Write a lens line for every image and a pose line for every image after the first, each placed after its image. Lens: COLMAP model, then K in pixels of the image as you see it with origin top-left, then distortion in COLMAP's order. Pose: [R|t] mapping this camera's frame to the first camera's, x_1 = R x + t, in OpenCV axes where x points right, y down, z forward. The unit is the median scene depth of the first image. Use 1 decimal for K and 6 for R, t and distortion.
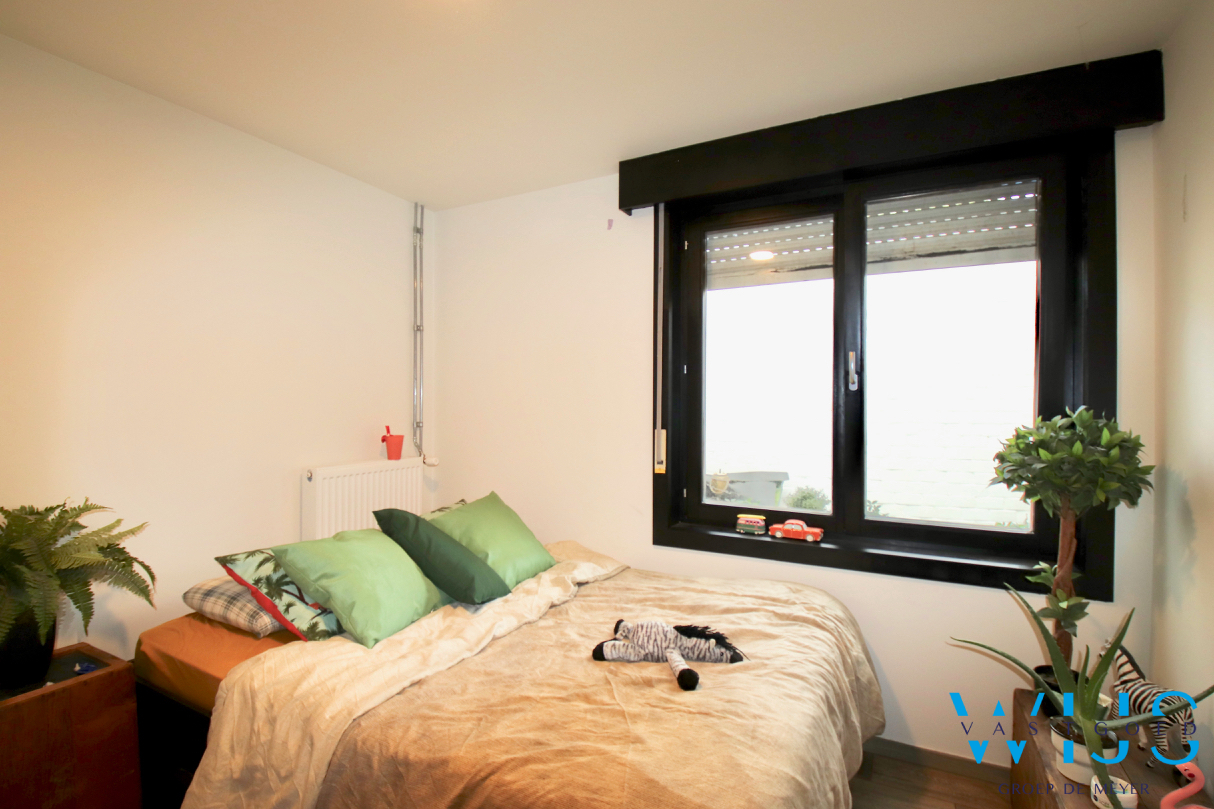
lens RADIAL K [[570.5, 0, 614.7], [0, 570.5, 402.2], [0, 0, 1]] dist [0.025531, -0.030104]
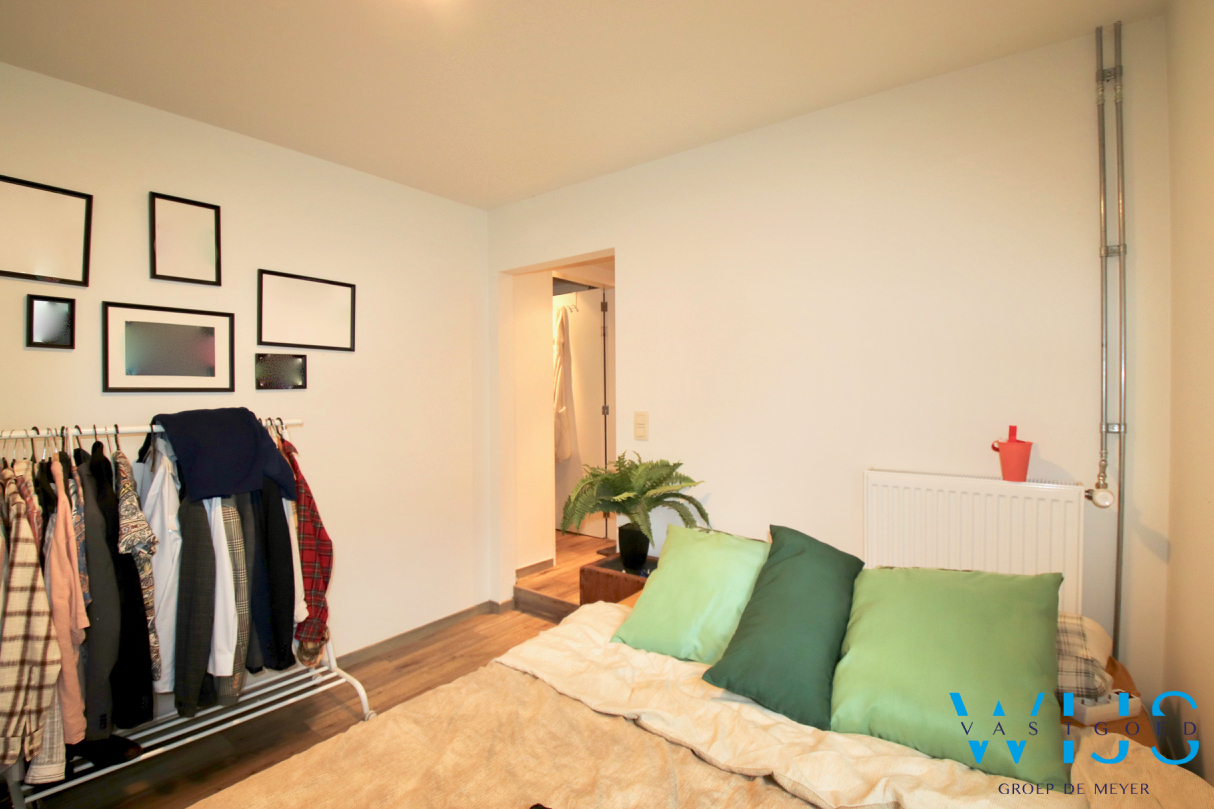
lens RADIAL K [[570.5, 0, 614.7], [0, 570.5, 402.2], [0, 0, 1]] dist [0.025531, -0.030104]
pose [[-0.180508, 0.007707, -0.983543, 0.393669], [0.002514, 0.999970, 0.007374, 0.011798], [0.983570, -0.001142, -0.180522, 0.892199]]
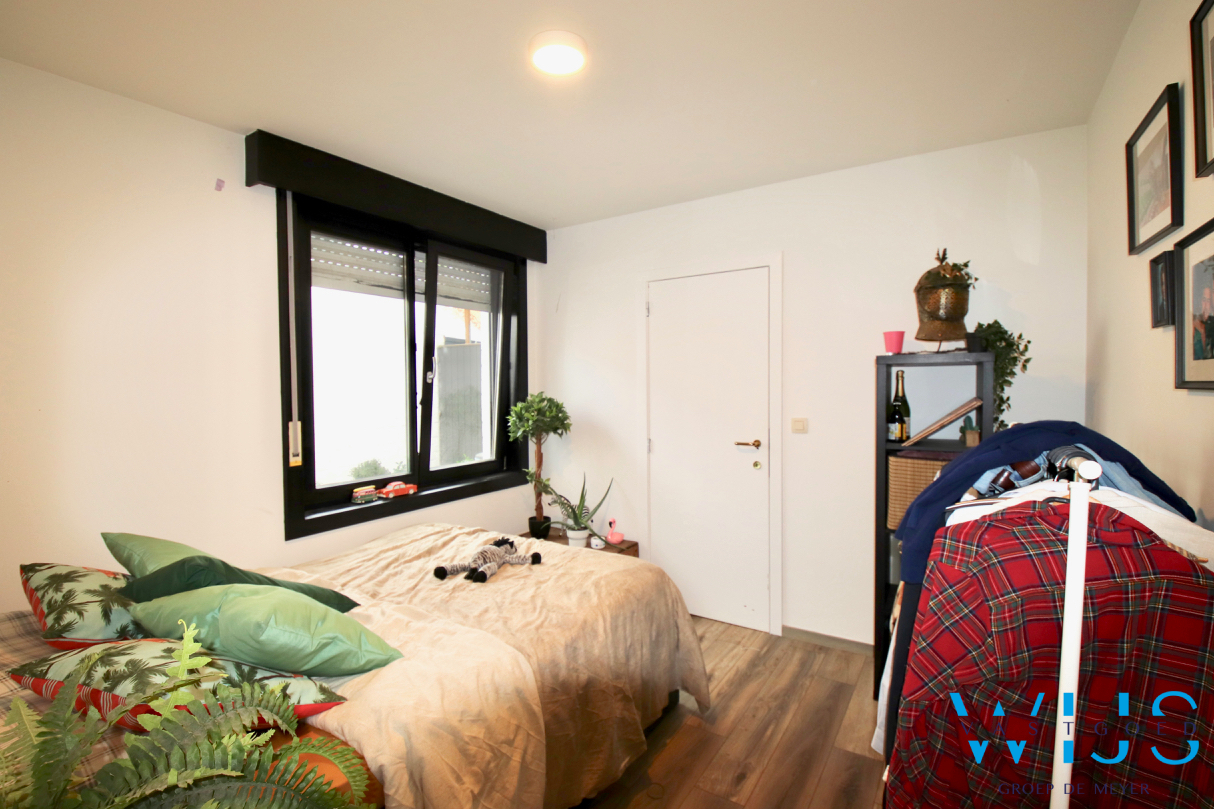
lens RADIAL K [[570.5, 0, 614.7], [0, 570.5, 402.2], [0, 0, 1]] dist [0.025531, -0.030104]
pose [[0.068864, -0.035663, 0.996988, -0.992938], [0.011070, 0.999327, 0.034982, -0.016192], [-0.997565, 0.008628, 0.069212, 0.435105]]
